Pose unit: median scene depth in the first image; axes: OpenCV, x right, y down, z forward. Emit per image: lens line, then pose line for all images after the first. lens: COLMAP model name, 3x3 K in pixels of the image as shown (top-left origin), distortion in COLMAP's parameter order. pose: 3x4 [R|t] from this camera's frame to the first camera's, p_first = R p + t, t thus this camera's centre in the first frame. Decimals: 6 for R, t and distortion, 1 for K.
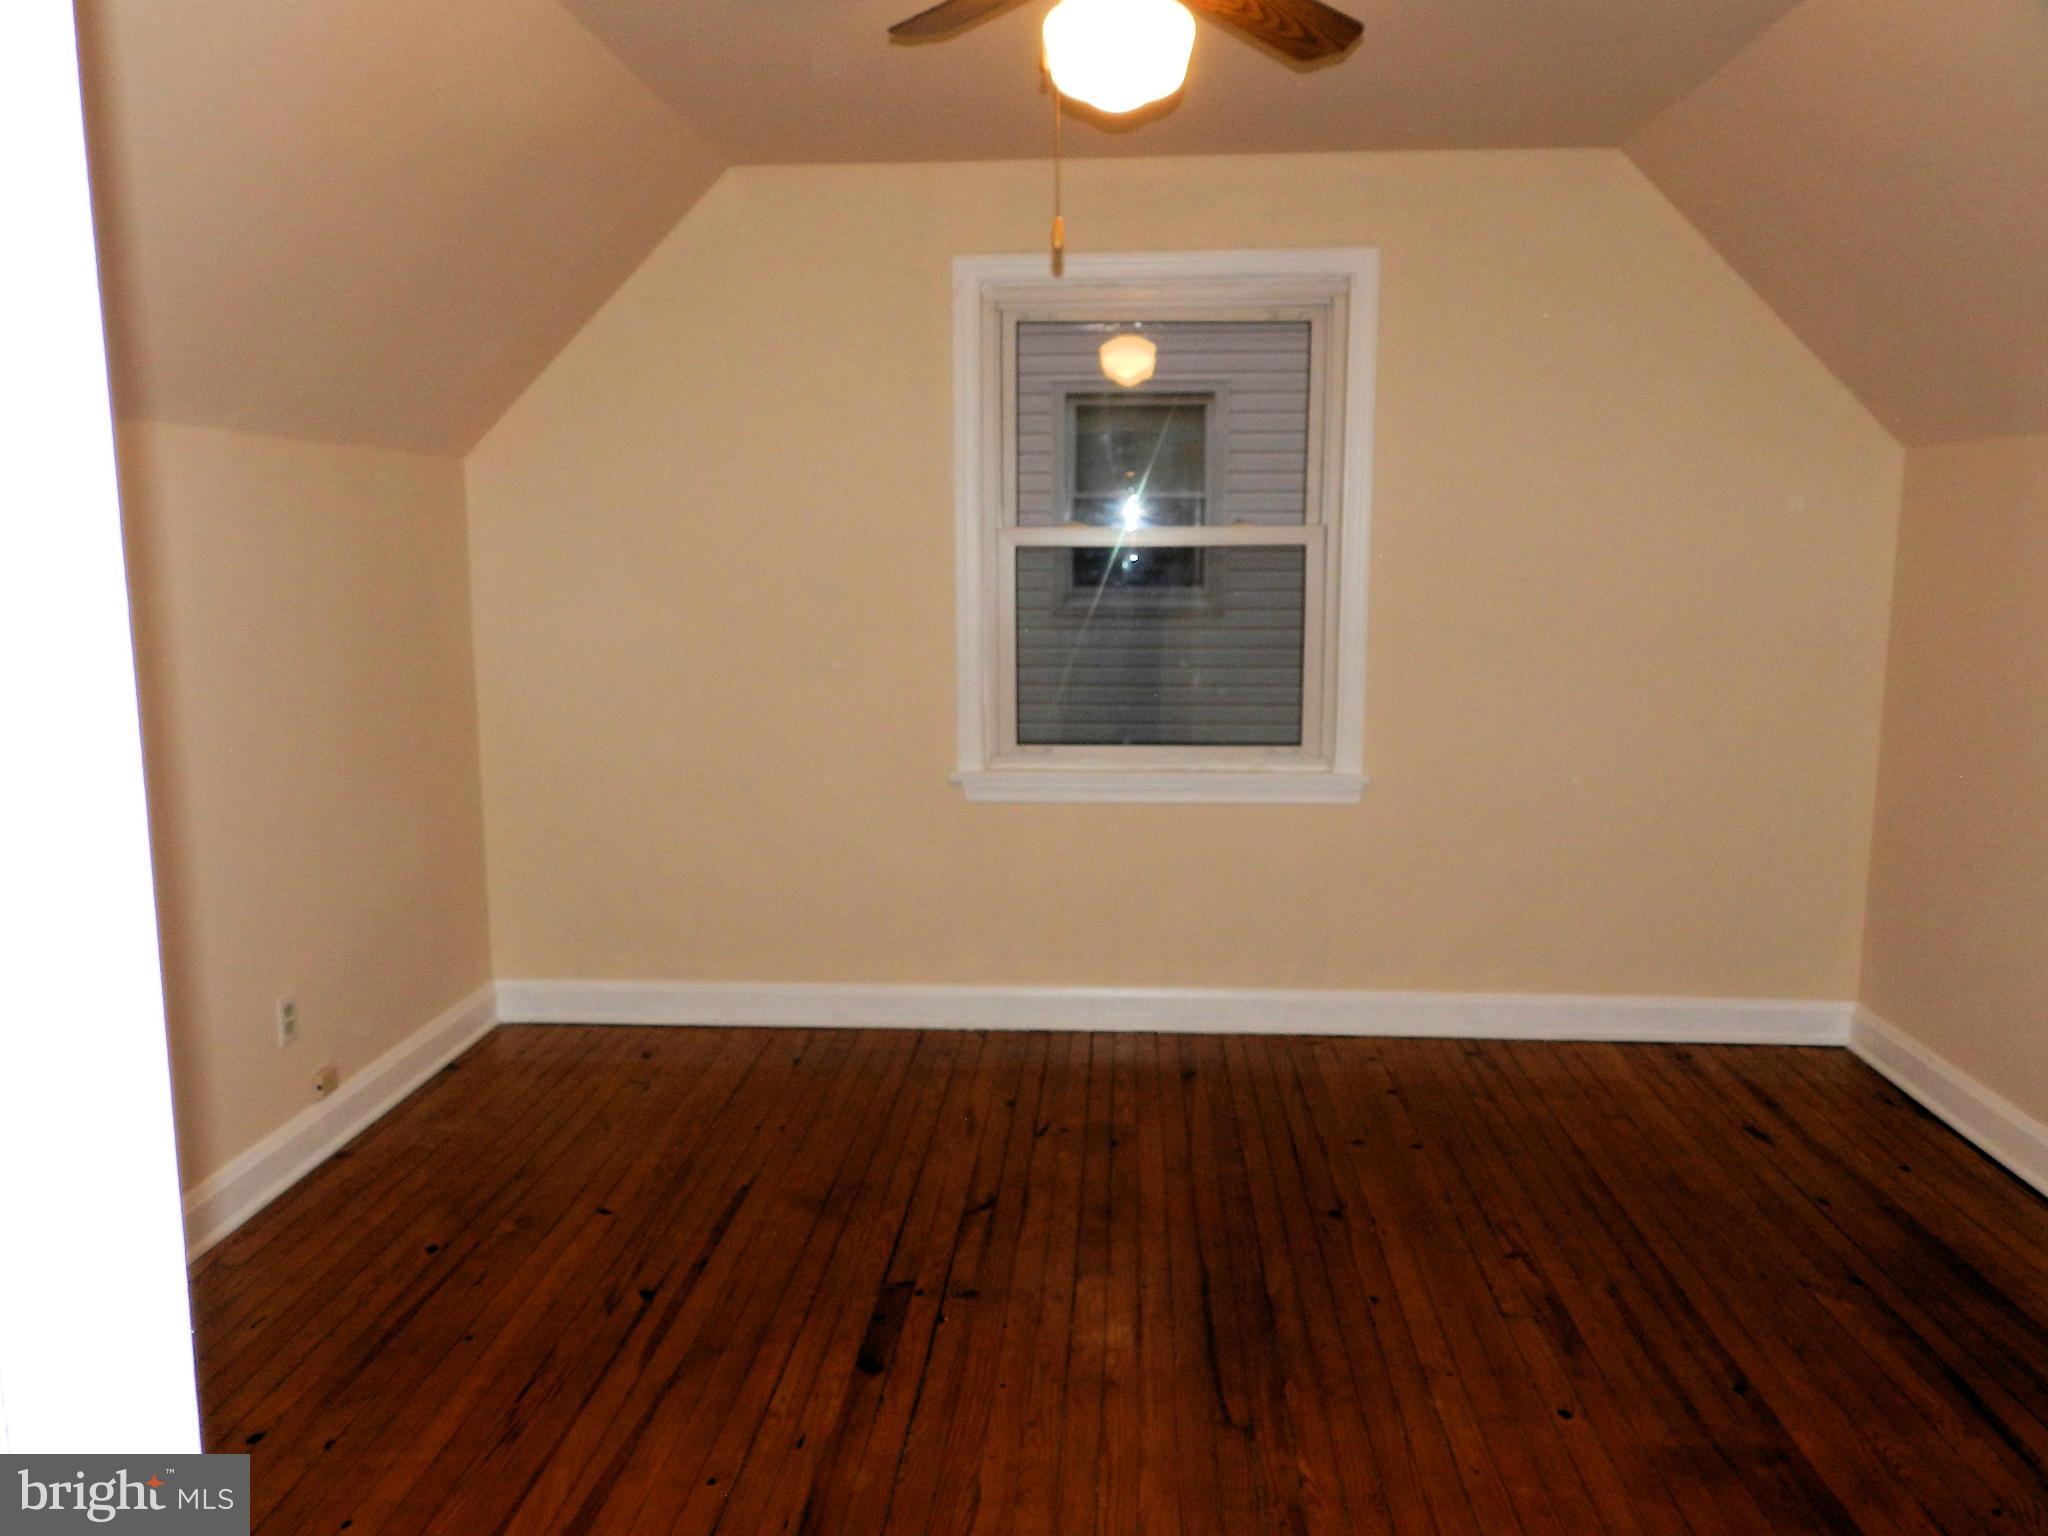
lens RADIAL K [[1558.5, 0, 1022.9], [0, 1558.5, 784.0], [0, 0, 1]] dist [-0.010171, 0.018262]
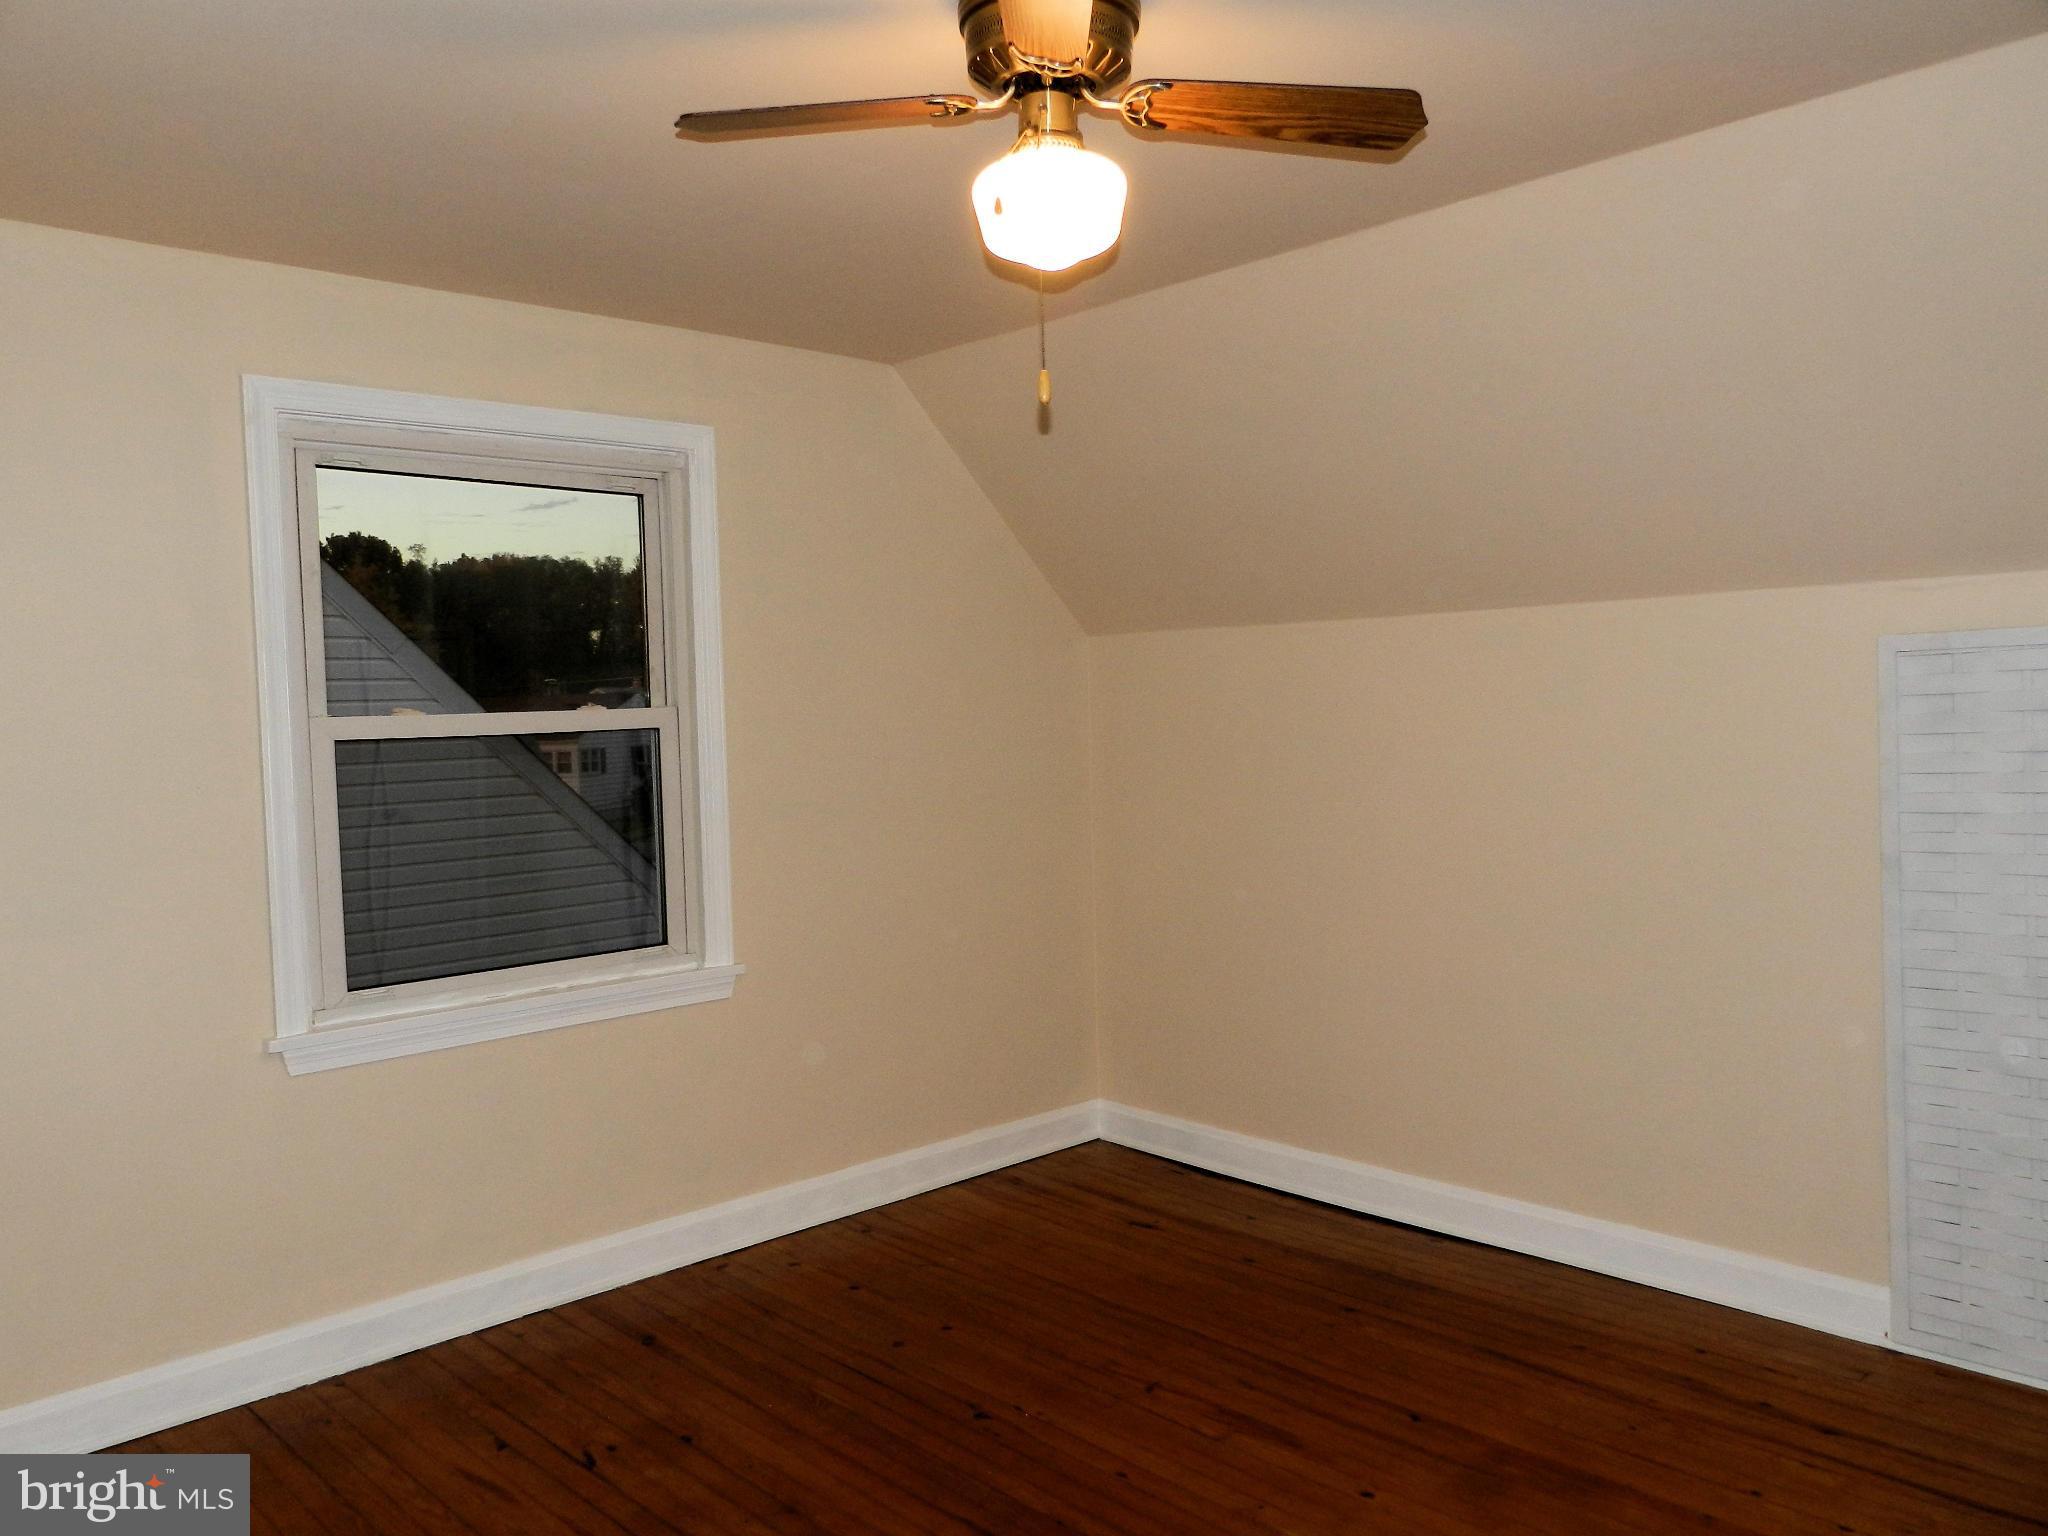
lens RADIAL K [[1558.5, 0, 1023.6], [0, 1558.5, 765.1], [0, 0, 1]] dist [-0.010171, 0.018262]
pose [[0.666113, -0.045511, 0.744461, -0.386987], [0.141070, 0.987808, -0.065836, -0.041487], [-0.732388, 0.148875, 0.664412, 0.237527]]
